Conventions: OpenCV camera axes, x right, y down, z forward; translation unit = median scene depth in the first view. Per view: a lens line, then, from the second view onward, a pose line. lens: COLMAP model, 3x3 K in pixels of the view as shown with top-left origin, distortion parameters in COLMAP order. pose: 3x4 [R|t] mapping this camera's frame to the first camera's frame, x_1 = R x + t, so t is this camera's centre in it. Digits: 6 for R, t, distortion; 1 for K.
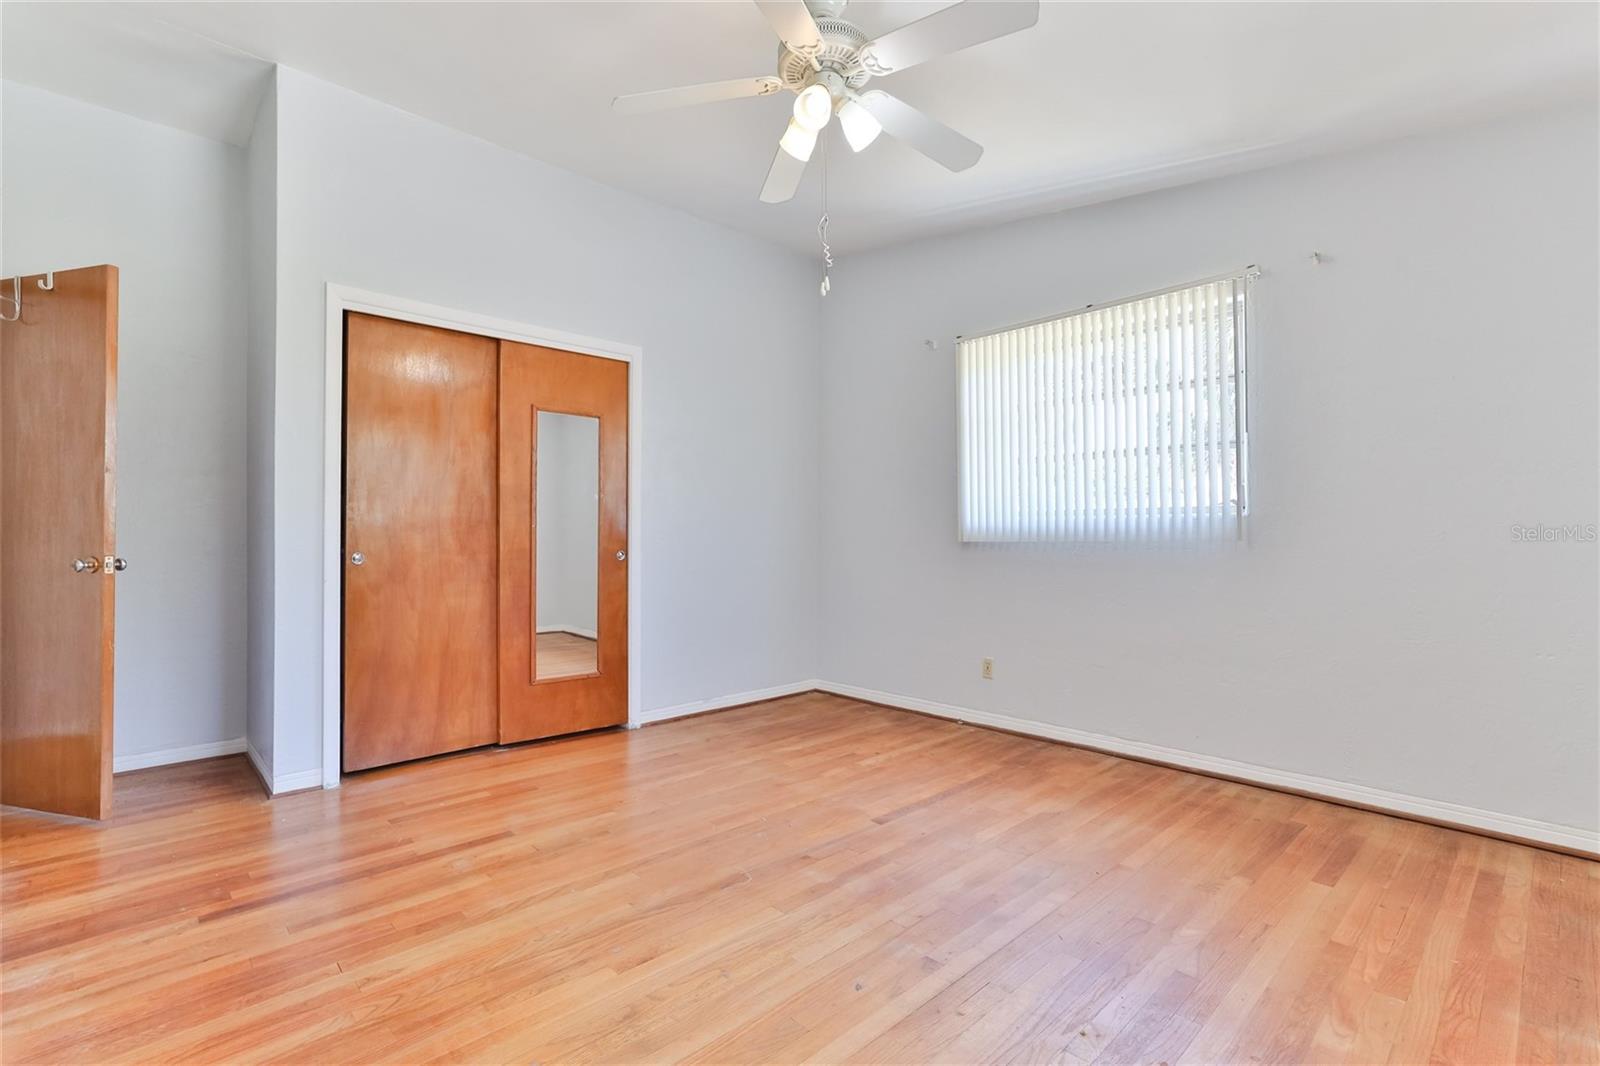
lens RADIAL K [[727.6, 0, 784.7], [0, 727.6, 529.2], [0, 0, 1]] dist [-0.021757, 0.011287]
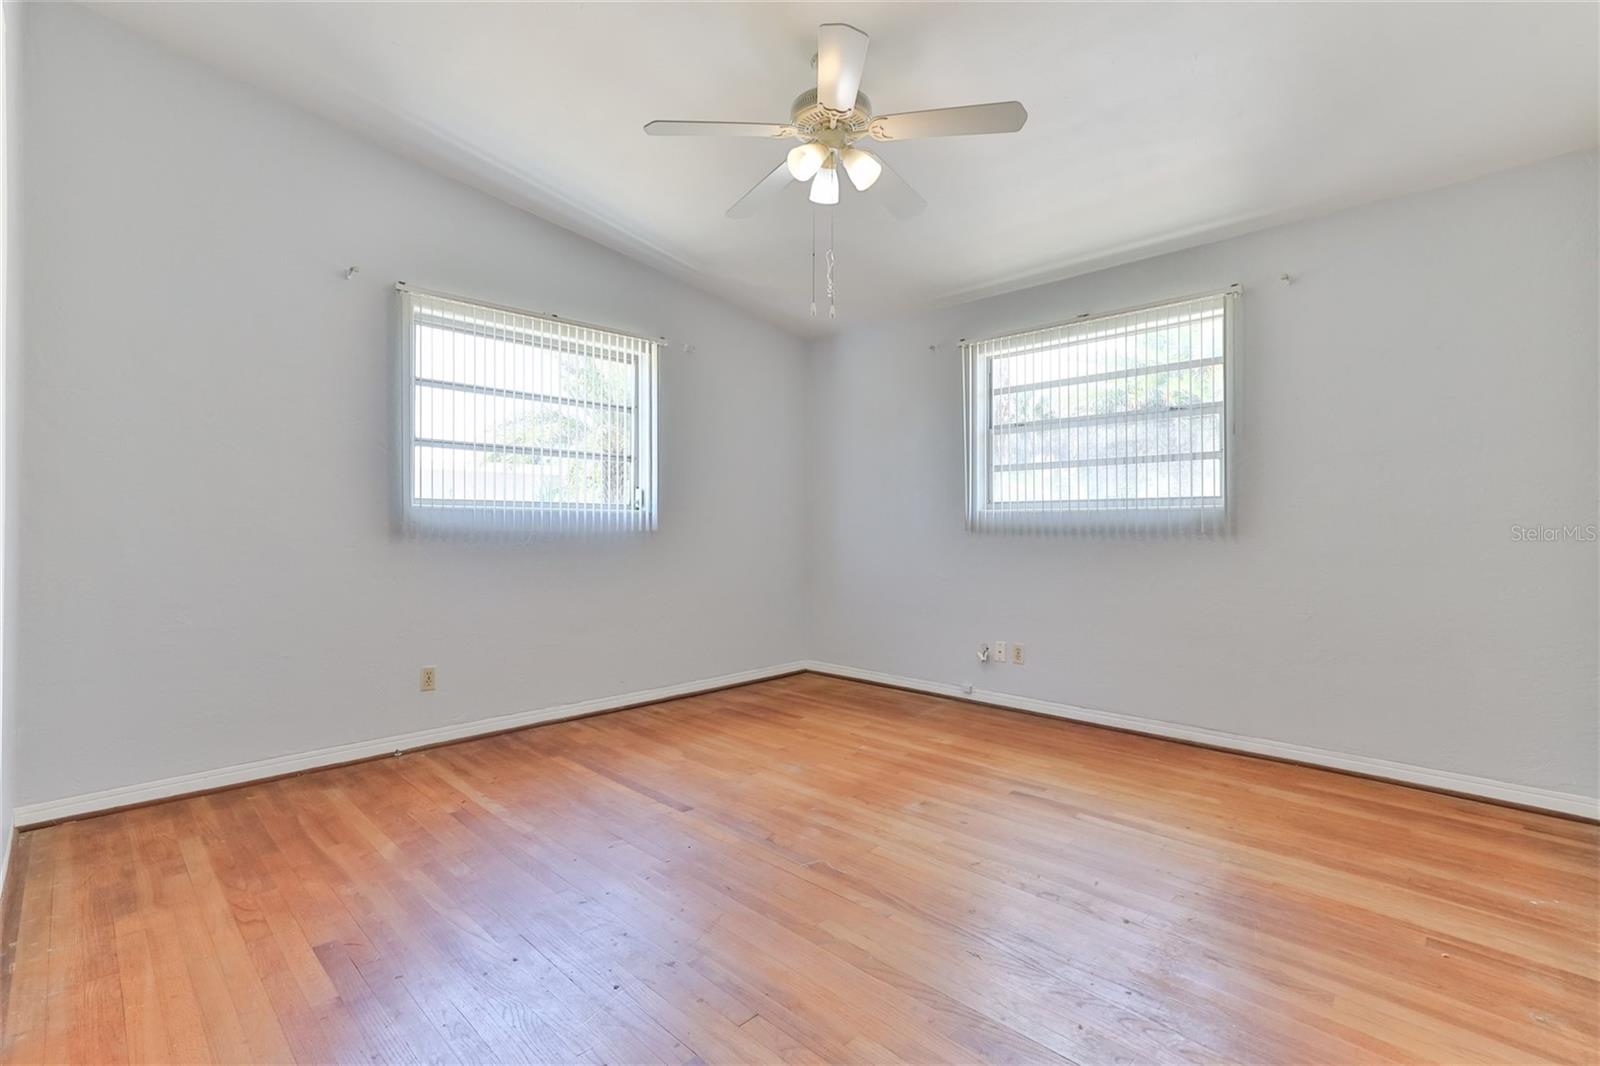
lens RADIAL K [[727.6, 0, 785.2], [0, 727.6, 528.5], [0, 0, 1]] dist [-0.021757, 0.011287]
pose [[-0.042902, -0.003038, 0.999075, -0.723134], [-0.017023, 0.999852, 0.002309, 0.002539], [-0.998934, -0.016909, -0.042947, 0.736948]]
